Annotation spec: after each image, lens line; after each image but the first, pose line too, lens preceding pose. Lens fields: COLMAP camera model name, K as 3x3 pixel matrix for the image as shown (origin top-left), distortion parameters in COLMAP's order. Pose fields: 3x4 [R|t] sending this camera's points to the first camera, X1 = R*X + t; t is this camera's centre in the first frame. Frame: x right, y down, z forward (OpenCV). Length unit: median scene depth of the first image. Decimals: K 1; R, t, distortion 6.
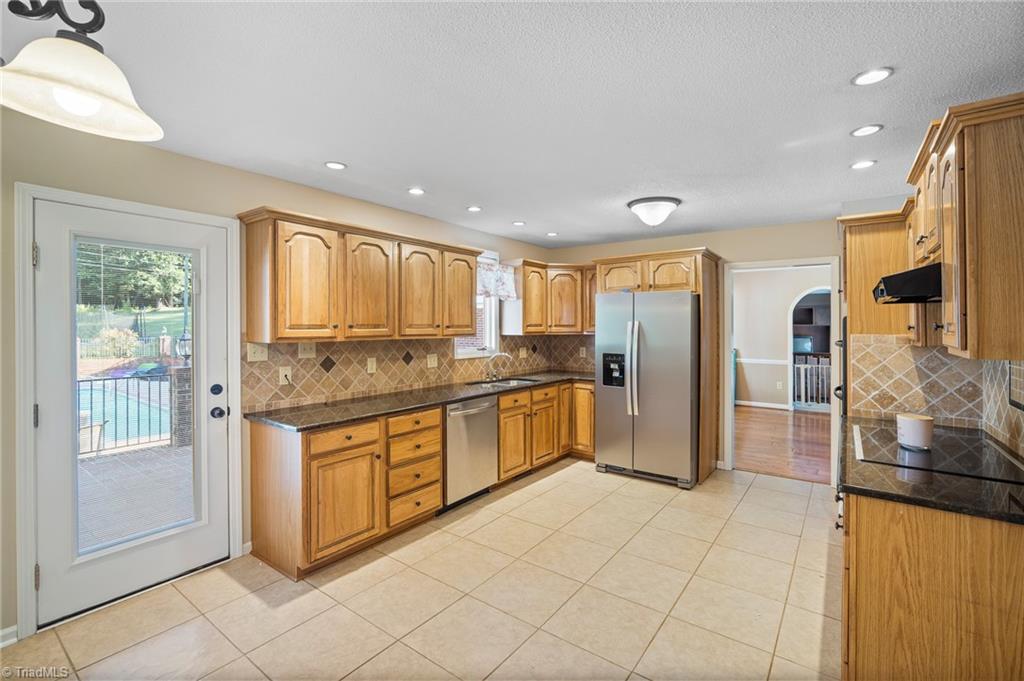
lens RADIAL K [[452.7, 0, 517.2], [0, 452.7, 327.0], [0, 0, 1]] dist [-0.013232, 0.004503]
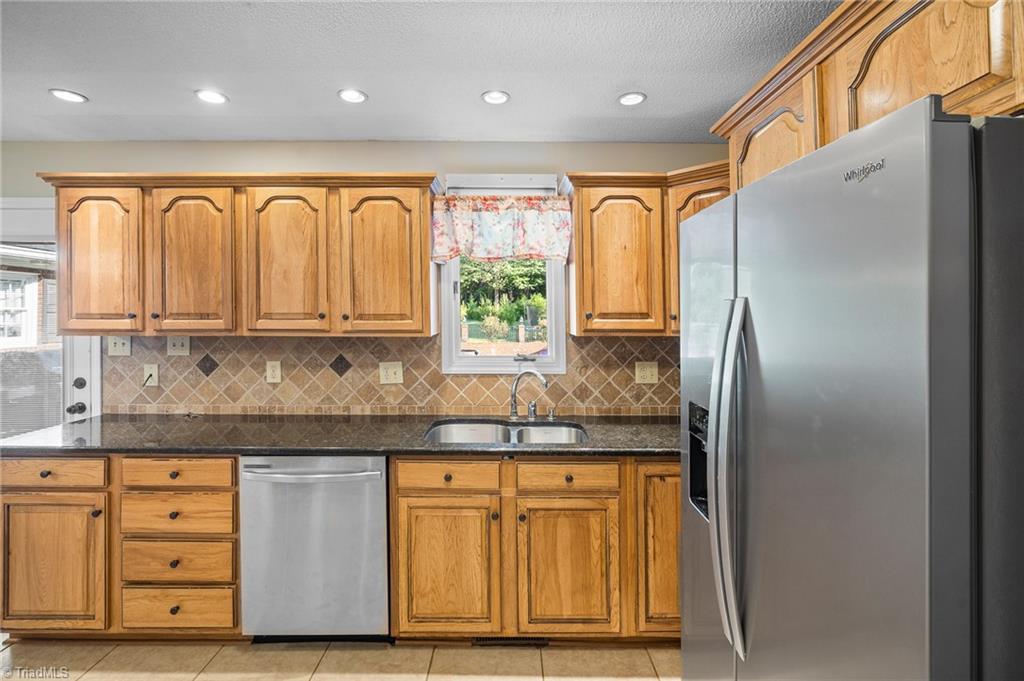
lens RADIAL K [[452.7, 0, 493.3], [0, 452.7, 318.4], [0, 0, 1]] dist [-0.013232, 0.004503]
pose [[0.588779, 0.001281, -0.808293, 0.480473], [-0.004083, 0.999991, -0.001389, 0.001018], [0.808284, 0.004118, 0.588779, 0.923287]]
